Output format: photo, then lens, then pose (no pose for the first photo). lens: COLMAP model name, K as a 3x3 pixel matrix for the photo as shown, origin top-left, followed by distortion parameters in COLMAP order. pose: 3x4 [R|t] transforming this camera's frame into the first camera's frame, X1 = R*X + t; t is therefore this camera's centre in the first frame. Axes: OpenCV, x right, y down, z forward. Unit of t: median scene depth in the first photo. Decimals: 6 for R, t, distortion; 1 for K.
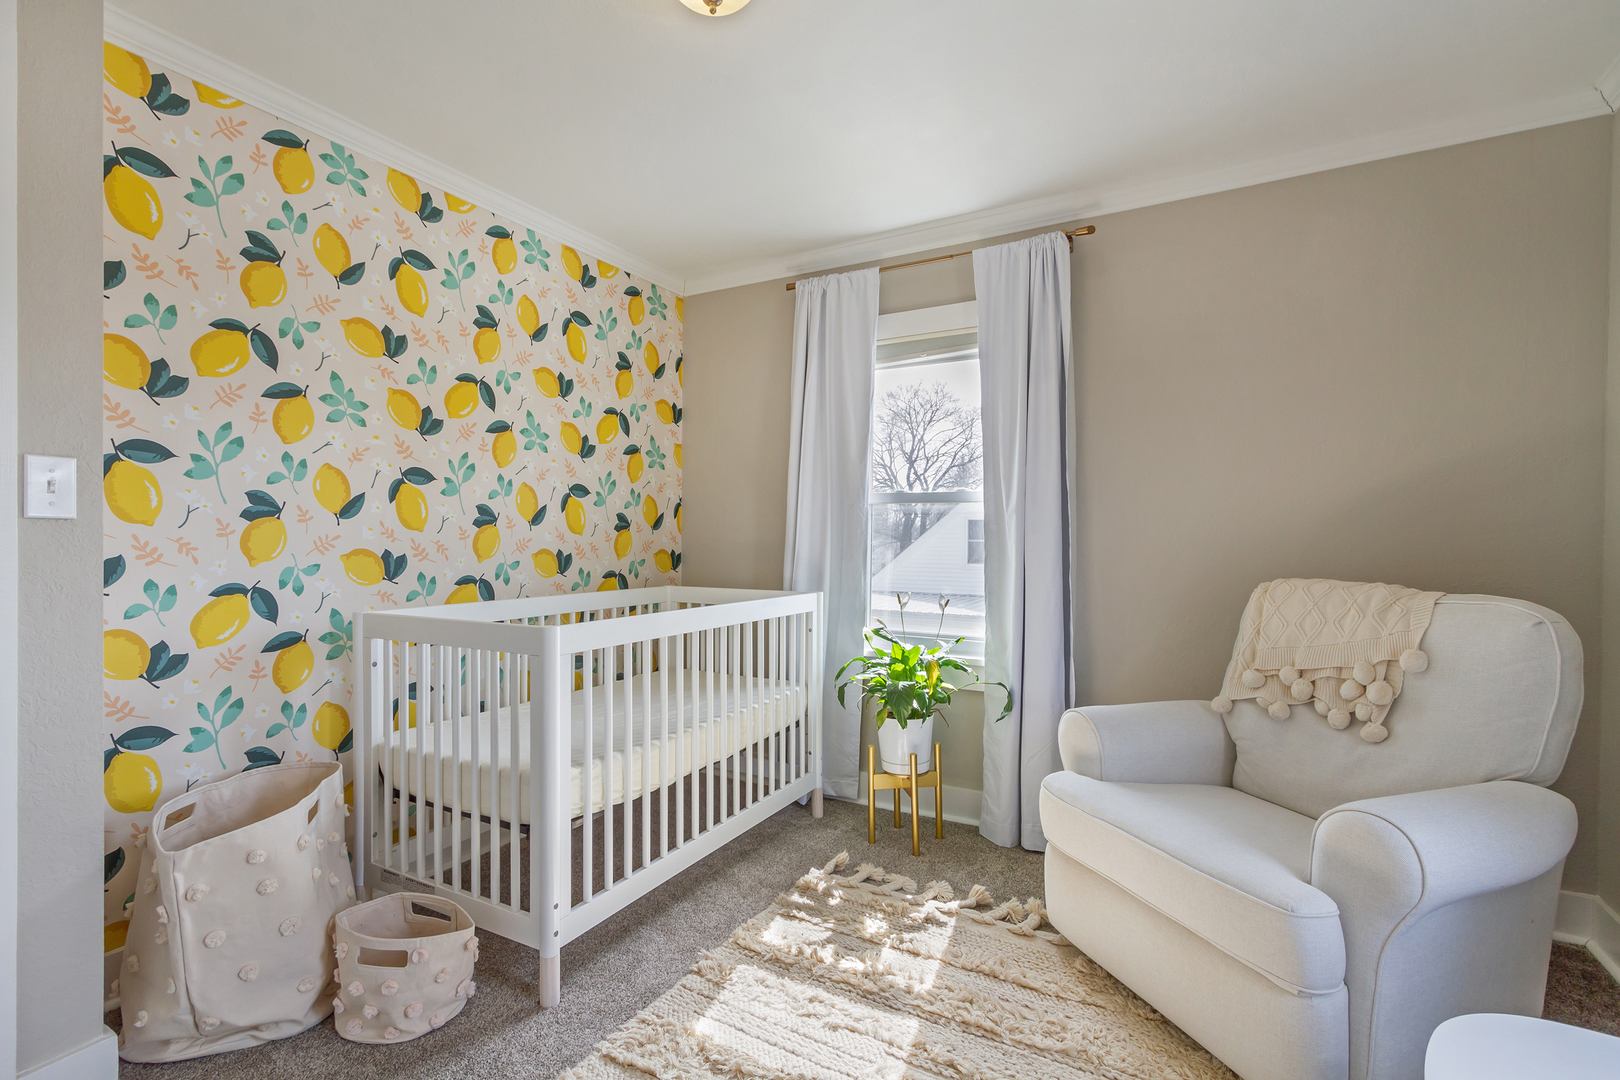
lens RADIAL K [[749.7, 0, 808.2], [0, 749.7, 545.2], [0, 0, 1]] dist [0.004314, -0.002061]
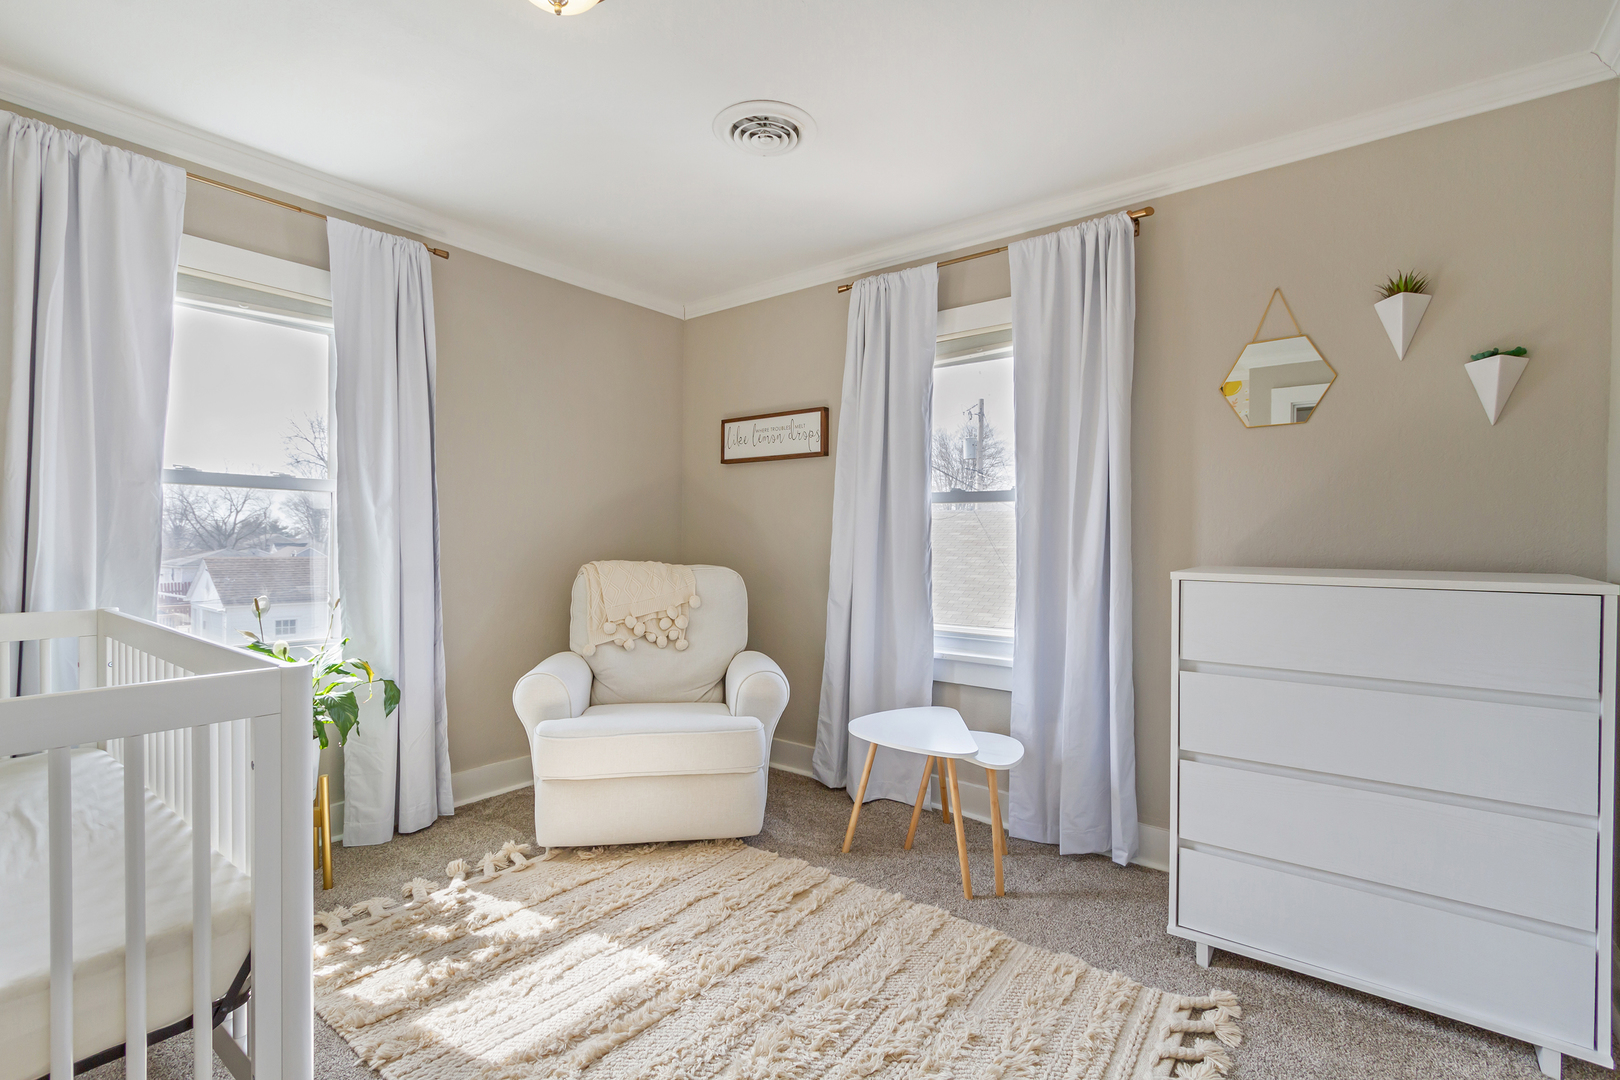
lens RADIAL K [[749.7, 0, 806.8], [0, 749.7, 539.8], [0, 0, 1]] dist [0.004314, -0.002061]
pose [[0.131370, -0.005612, 0.991318, -0.888134], [-0.004061, 0.999973, 0.006199, -0.010052], [-0.991325, -0.004840, 0.131343, 0.434156]]
